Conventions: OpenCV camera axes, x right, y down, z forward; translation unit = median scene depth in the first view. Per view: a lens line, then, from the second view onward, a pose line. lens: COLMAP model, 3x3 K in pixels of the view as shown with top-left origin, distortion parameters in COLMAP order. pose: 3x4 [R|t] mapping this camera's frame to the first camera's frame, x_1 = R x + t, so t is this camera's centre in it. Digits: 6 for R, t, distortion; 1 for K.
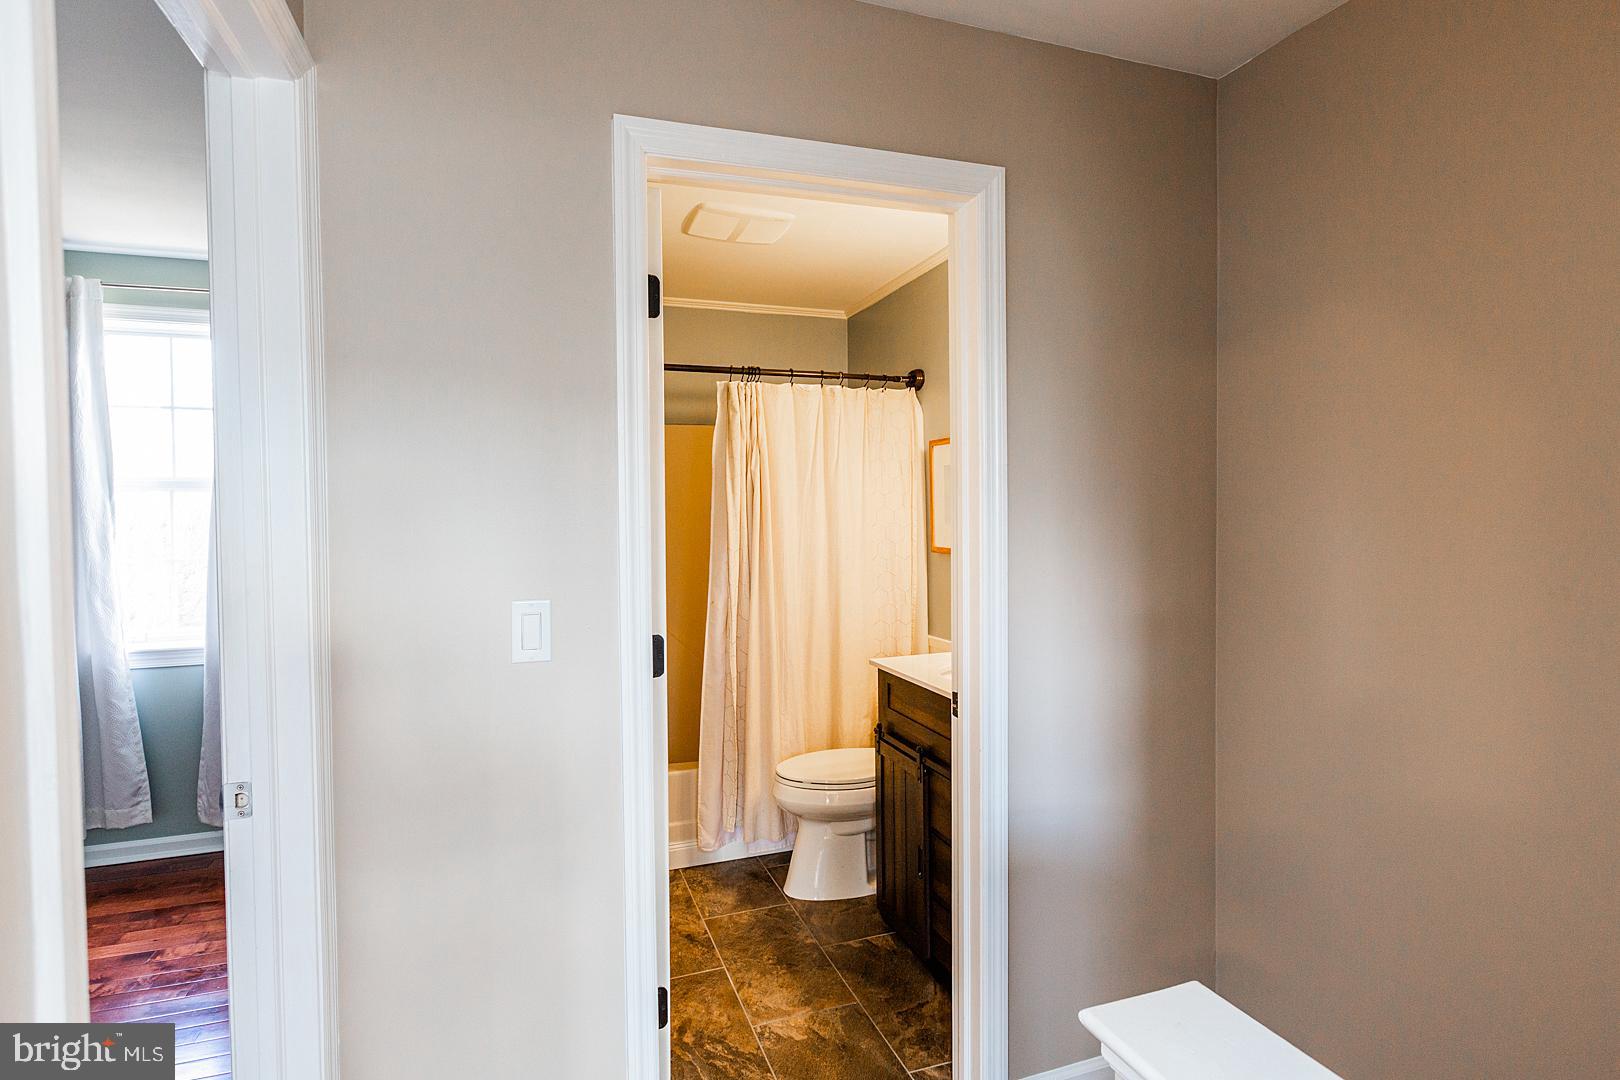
lens RADIAL K [[838.6, 0, 815.5], [0, 838.6, 541.5], [0, 0, 1]] dist [0.004629, 0.001938]
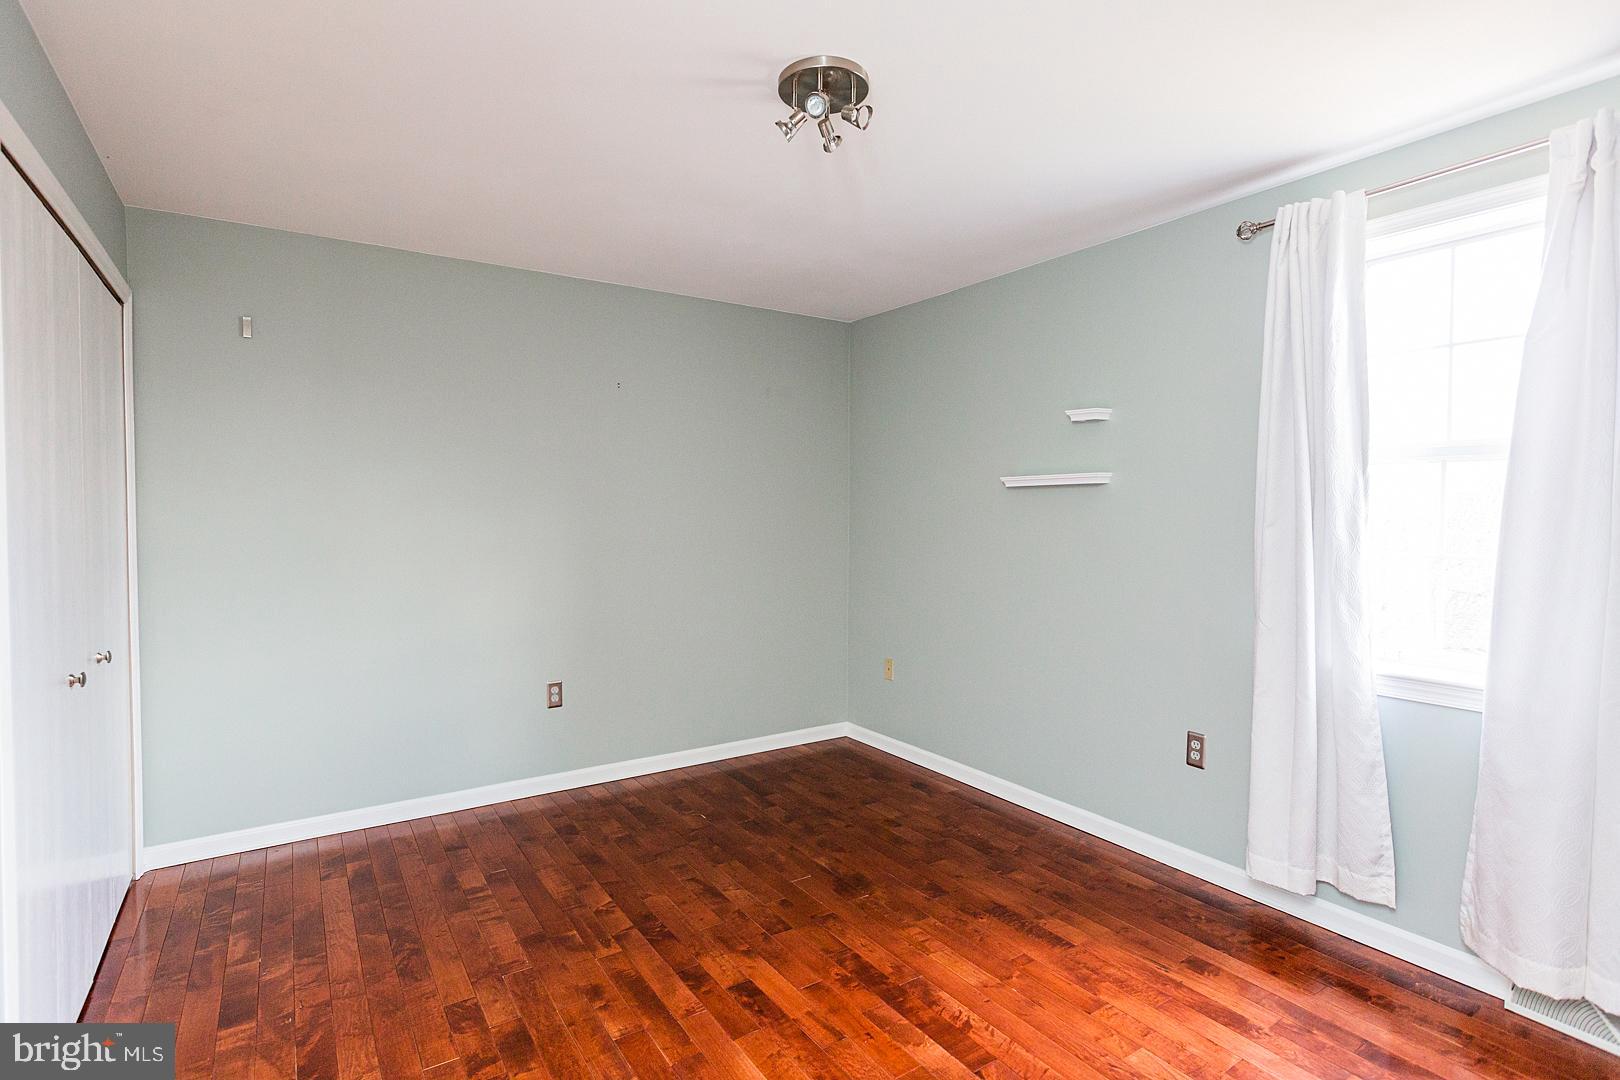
lens RADIAL K [[766.4, 0, 808.5], [0, 766.4, 532.1], [0, 0, 1]] dist [-0.002268, 0.000313]
pose [[0.247797, 0.031265, -0.968307, -0.220497], [-0.030975, 0.999224, 0.024337, 0.000396], [0.968317, 0.023962, 0.248573, 0.261007]]
